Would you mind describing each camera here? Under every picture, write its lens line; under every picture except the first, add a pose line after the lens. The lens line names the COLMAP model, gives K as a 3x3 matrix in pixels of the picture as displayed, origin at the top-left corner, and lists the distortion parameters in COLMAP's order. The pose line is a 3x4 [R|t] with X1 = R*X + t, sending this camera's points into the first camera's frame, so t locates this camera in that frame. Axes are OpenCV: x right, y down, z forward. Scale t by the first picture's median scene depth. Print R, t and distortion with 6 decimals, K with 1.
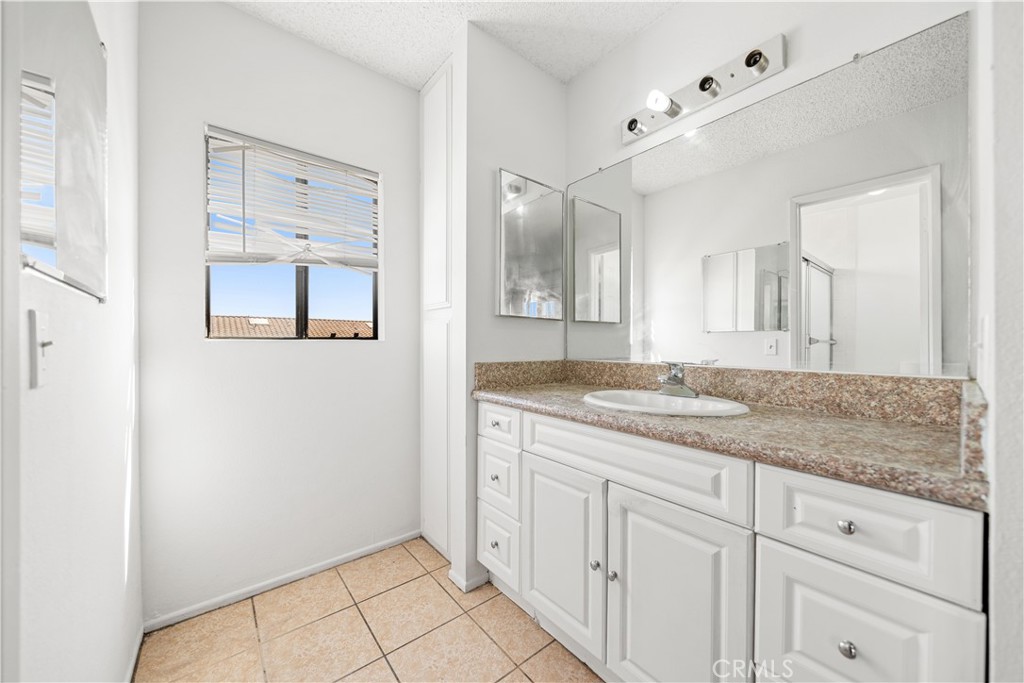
lens RADIAL K [[371.3, 0, 512.0], [0, 371.3, 341.5], [0, 0, 1]] dist [-0.000835, -0.000050]
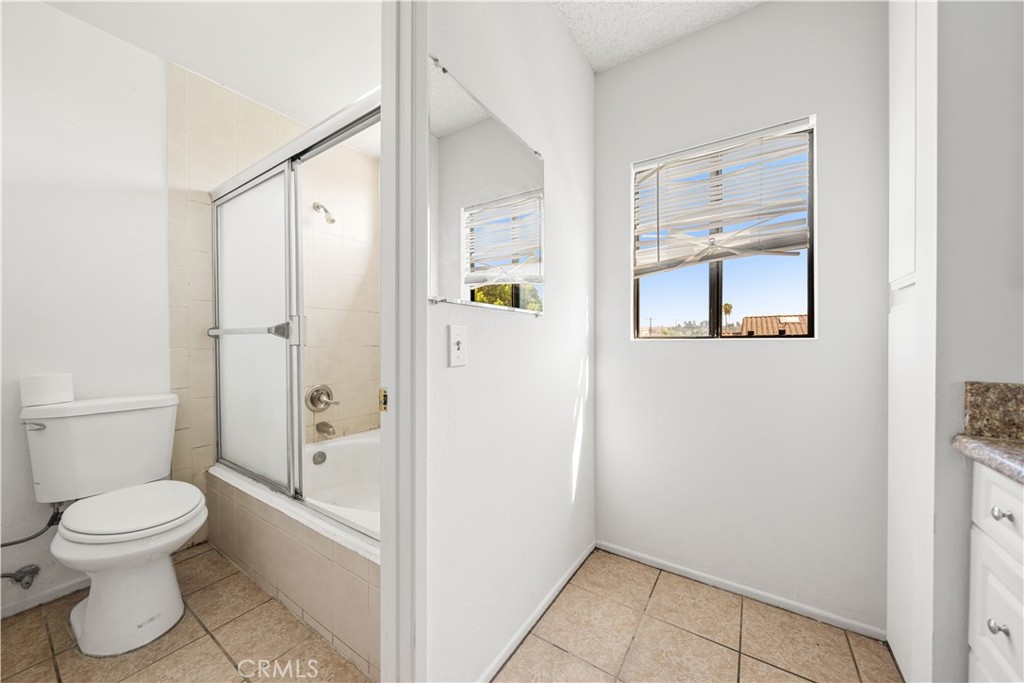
lens RADIAL K [[355.9, 0, 519.8], [0, 355.9, 343.2], [0, 0, 1]] dist [-0.000584, -0.000163]
pose [[0.309453, 0.005005, -0.950902, 0.176456], [0.003889, 0.999971, 0.006529, -0.001172], [0.950907, -0.005718, 0.309425, 0.262247]]
